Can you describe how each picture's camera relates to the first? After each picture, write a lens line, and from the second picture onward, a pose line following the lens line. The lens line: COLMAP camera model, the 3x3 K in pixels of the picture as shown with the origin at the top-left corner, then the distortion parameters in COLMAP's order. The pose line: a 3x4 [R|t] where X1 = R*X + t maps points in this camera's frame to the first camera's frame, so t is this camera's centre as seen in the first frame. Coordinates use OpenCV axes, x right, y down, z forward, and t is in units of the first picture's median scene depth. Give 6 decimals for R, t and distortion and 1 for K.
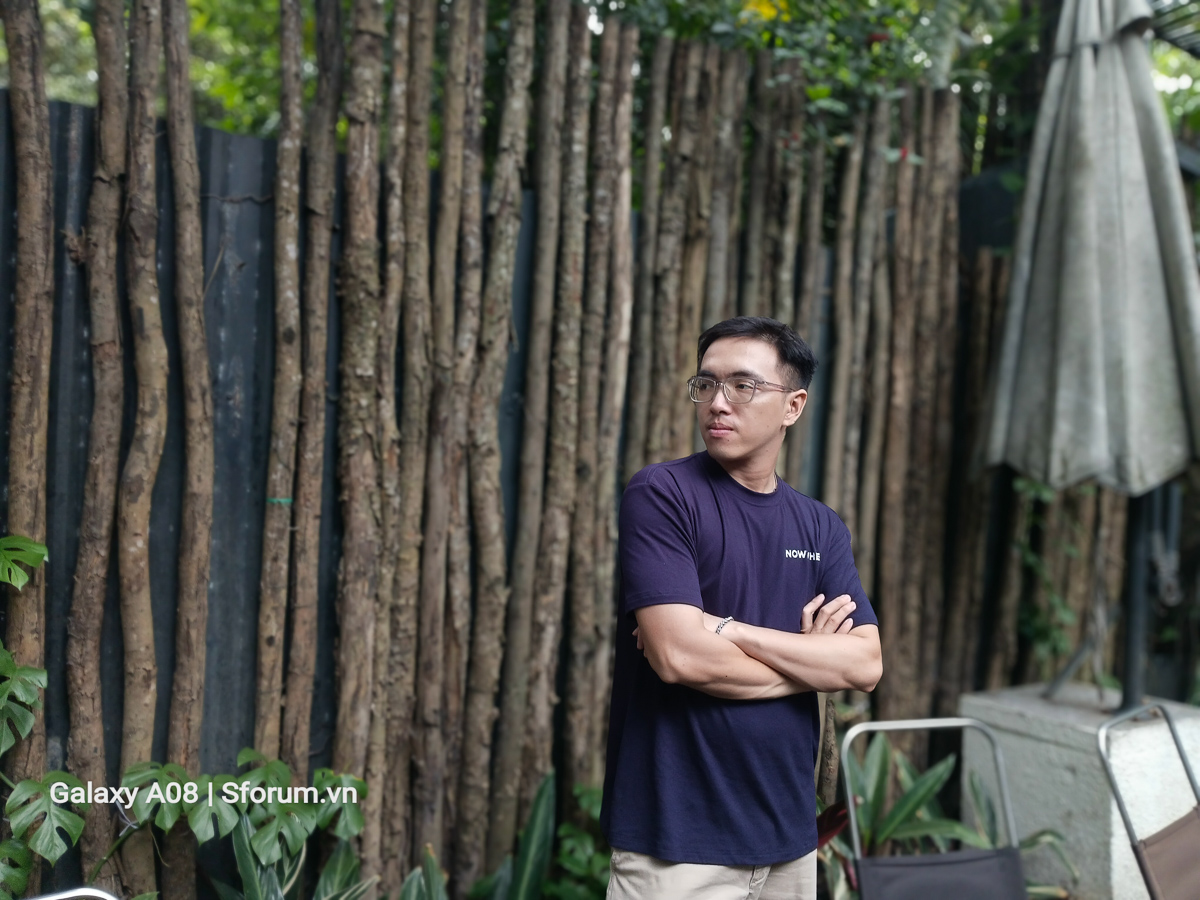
lens RADIAL K [[933.0, 0, 601.8], [0, 933.0, 449.2], [0, 0, 1]] dist [0.048854, -0.095988]
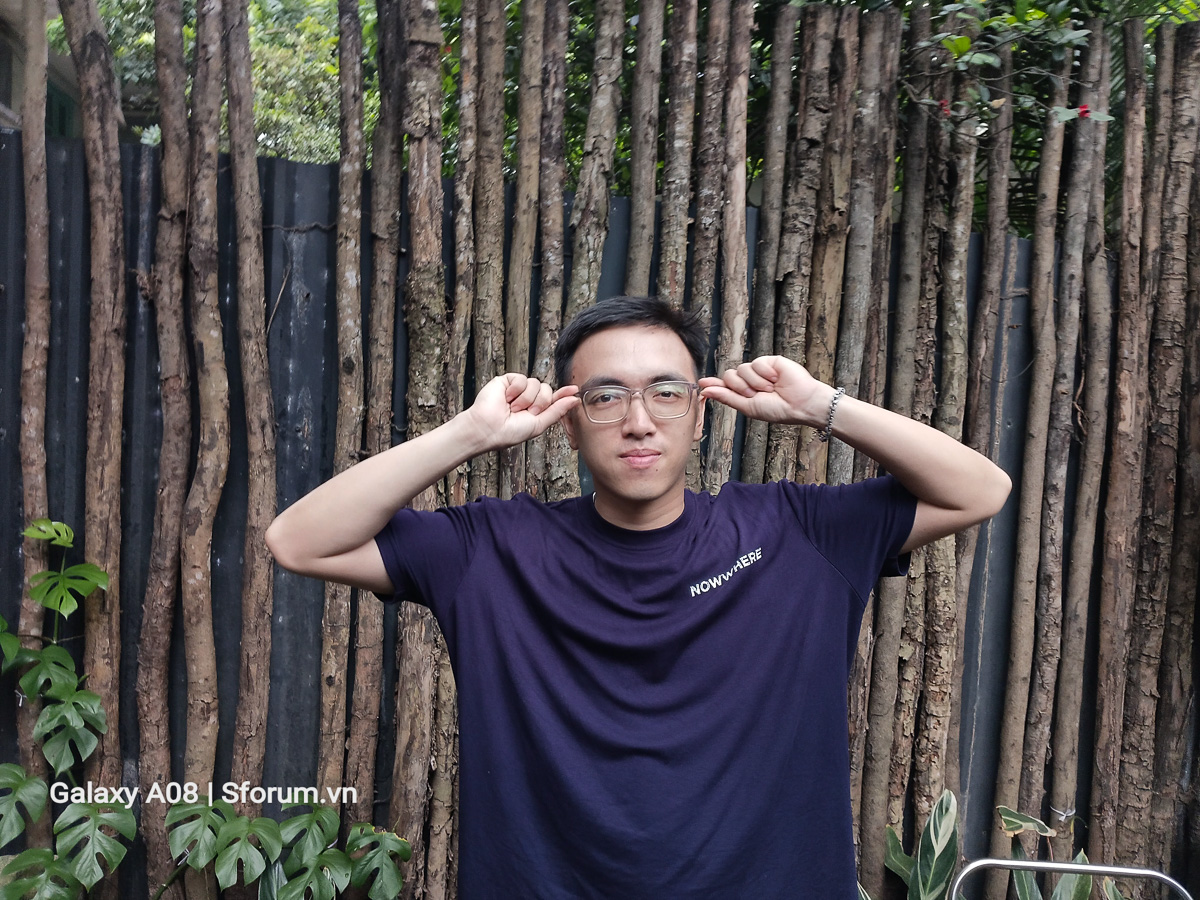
lens RADIAL K [[933.0, 0, 601.8], [0, 933.0, 449.2], [0, 0, 1]] dist [0.048854, -0.095988]
pose [[0.945612, 0.004529, -0.325265, 0.222614], [-0.011188, 0.999764, -0.018606, -0.019375], [0.325104, 0.021234, 0.945440, 0.170253]]
